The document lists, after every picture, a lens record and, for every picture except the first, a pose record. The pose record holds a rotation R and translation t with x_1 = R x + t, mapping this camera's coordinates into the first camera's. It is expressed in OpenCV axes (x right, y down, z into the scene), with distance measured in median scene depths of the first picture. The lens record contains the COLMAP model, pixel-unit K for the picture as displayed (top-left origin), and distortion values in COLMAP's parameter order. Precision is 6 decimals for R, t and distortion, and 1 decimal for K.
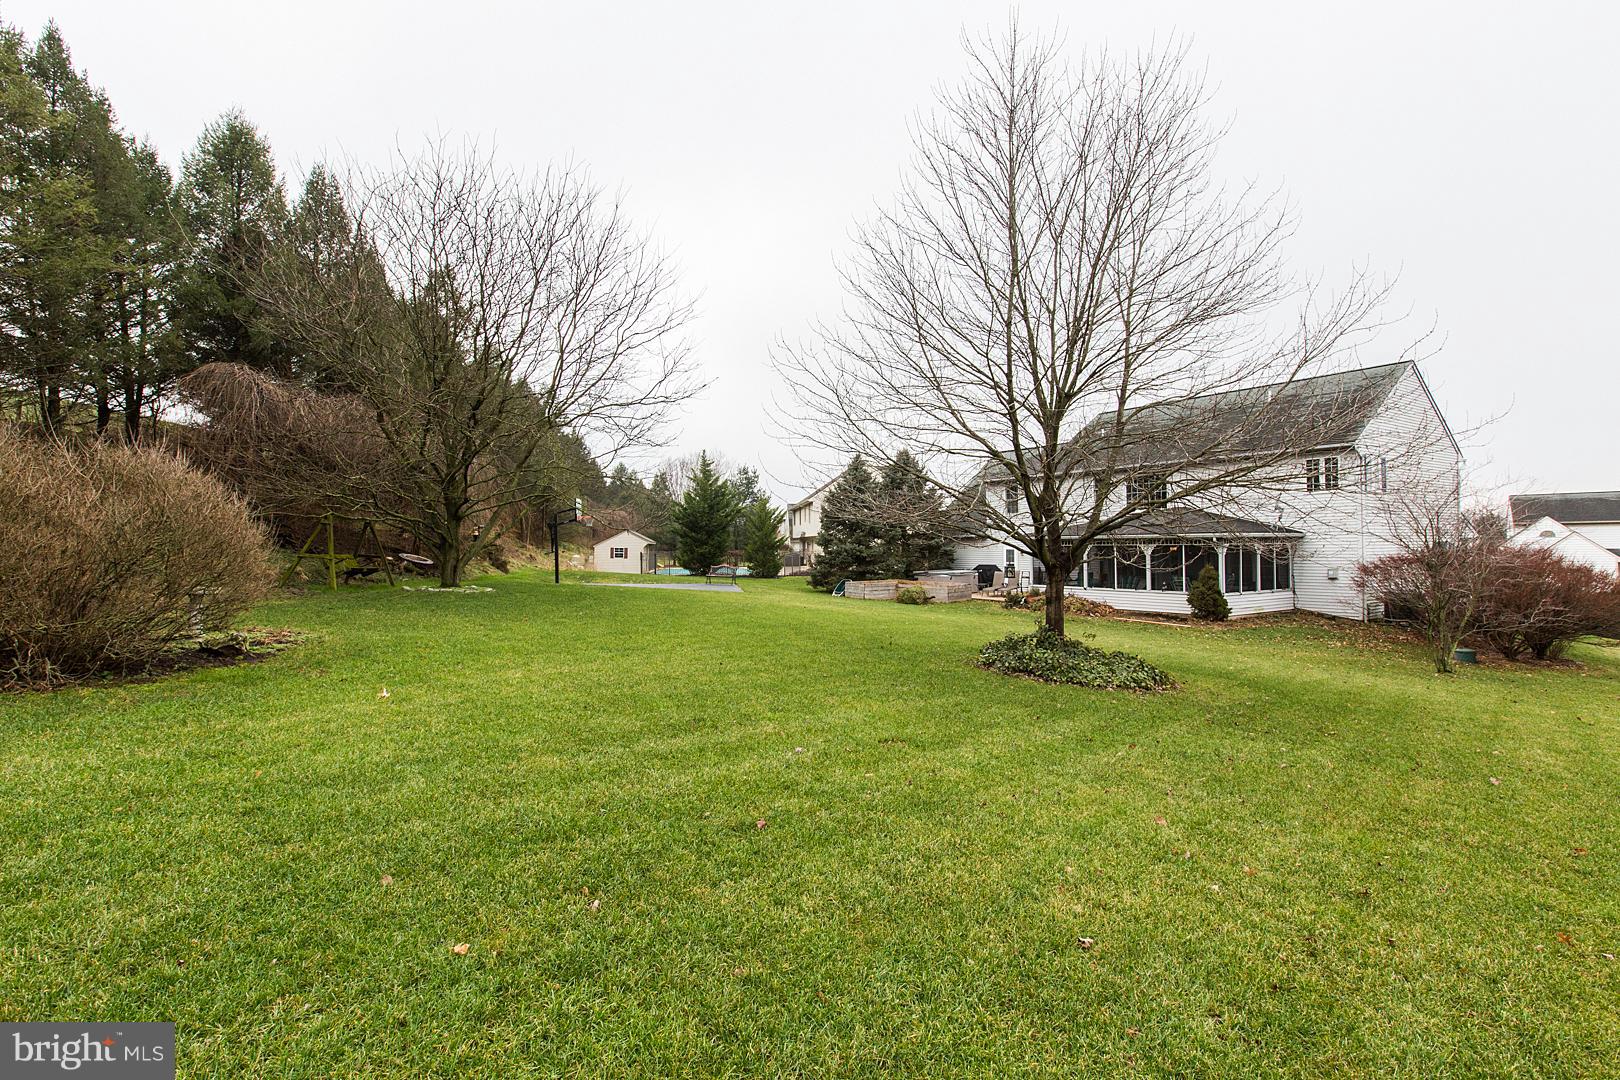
lens RADIAL K [[796.3, 0, 810.0], [0, 796.3, 543.5], [0, 0, 1]] dist [0.000216, 0.000000]
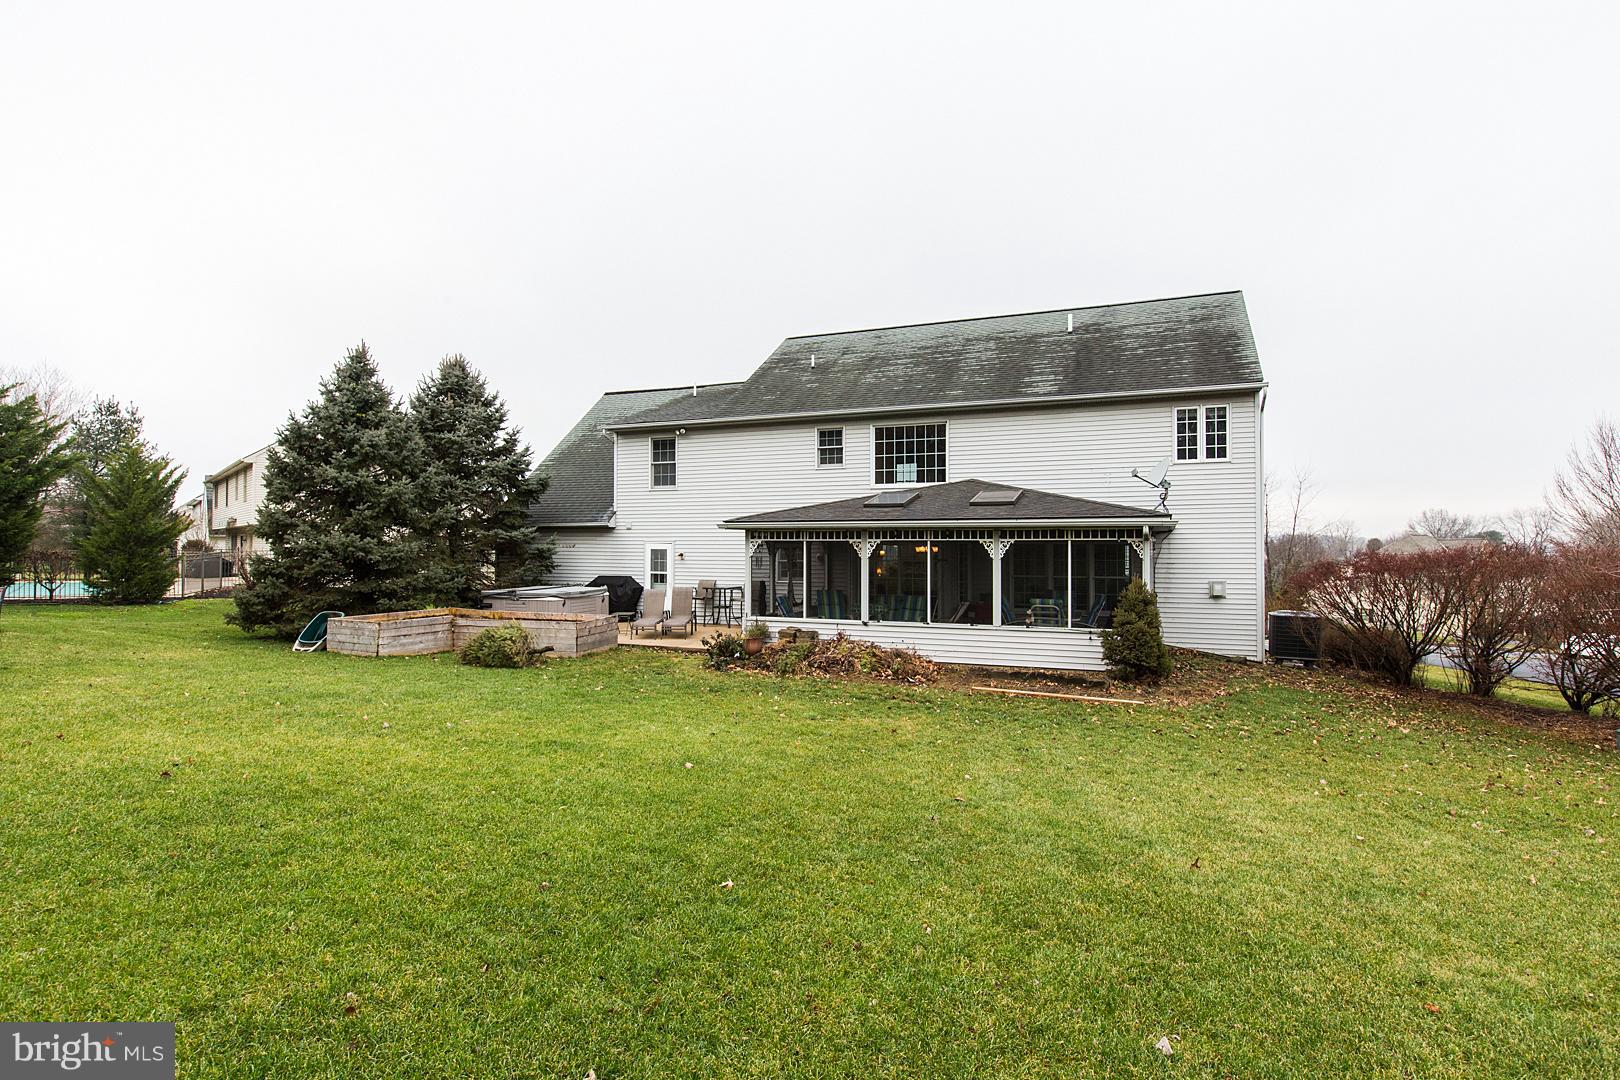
lens RADIAL K [[845.6, 0, 816.1], [0, 845.6, 533.8], [0, 0, 1]] dist [0.000027, -0.000196]
pose [[0.832692, 0.018833, 0.553416, 0.008517], [-0.010244, 0.999774, -0.018610, 0.006591], [-0.553641, 0.009828, 0.832697, 0.423044]]
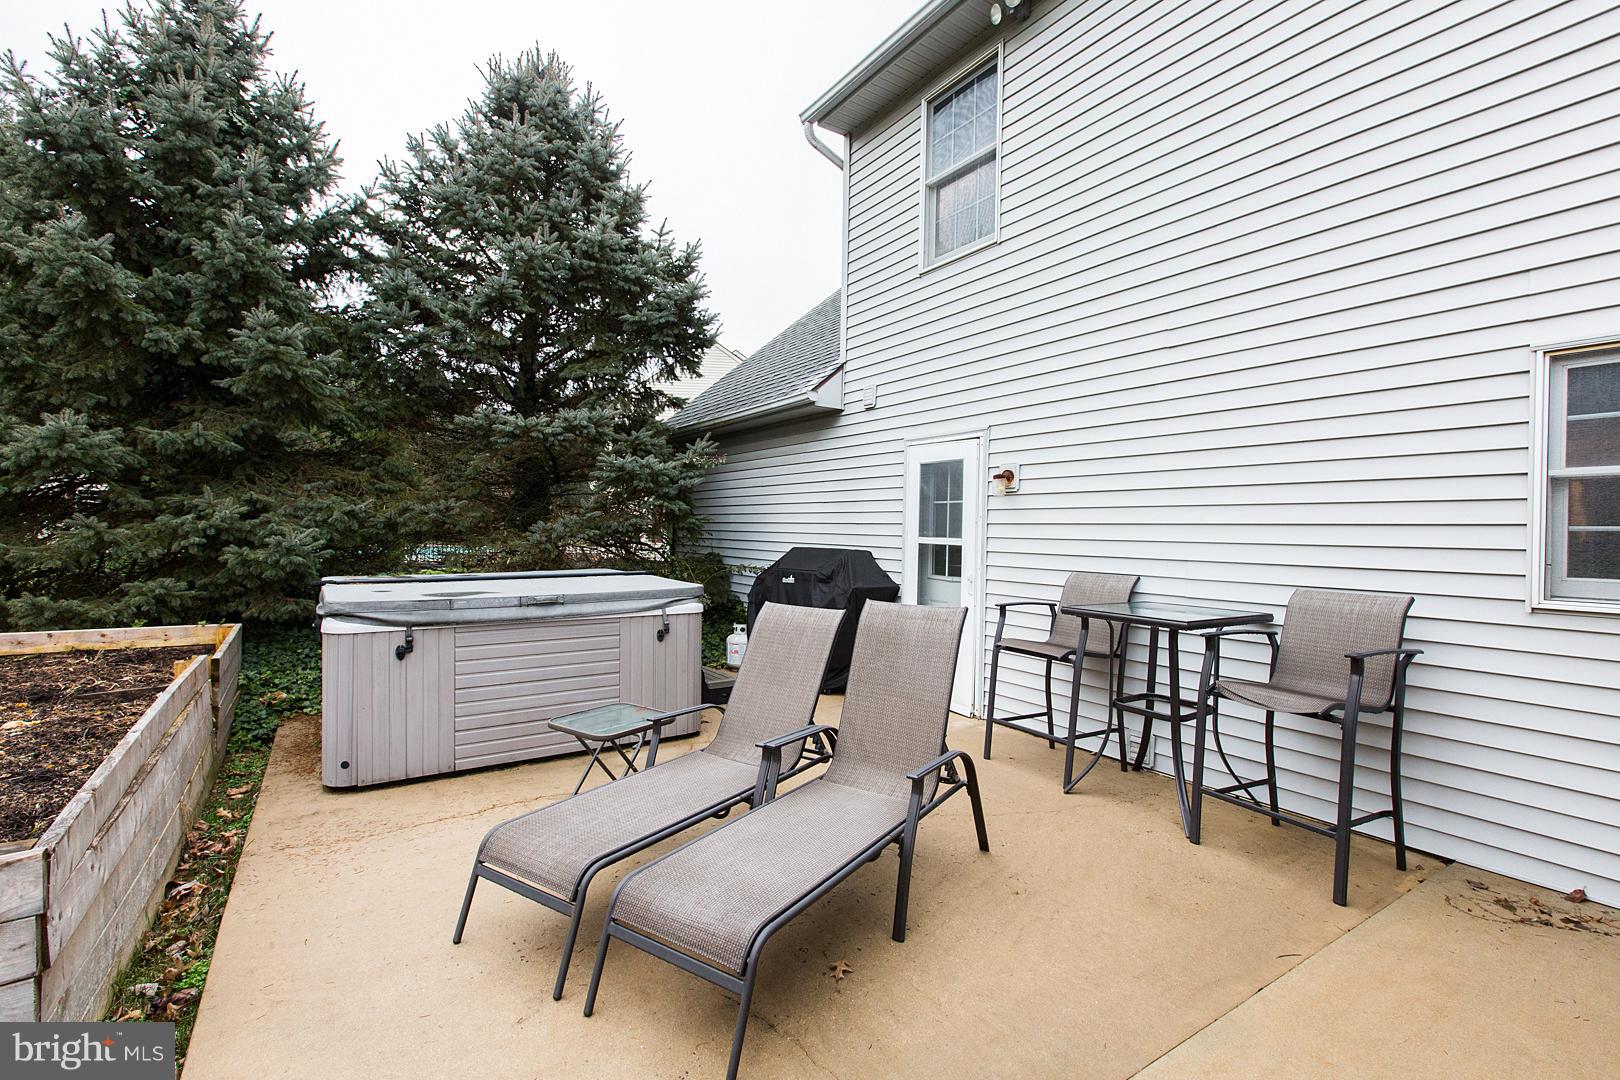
lens RADIAL K [[740.9, 0, 815.9], [0, 740.9, 540.5], [0, 0, 1]] dist [-0.001484, -0.000047]
pose [[0.999673, 0.023168, -0.010806, 0.222861], [-0.022879, 0.999397, 0.026116, 0.020480], [0.011405, -0.025860, 0.999601, 0.826493]]
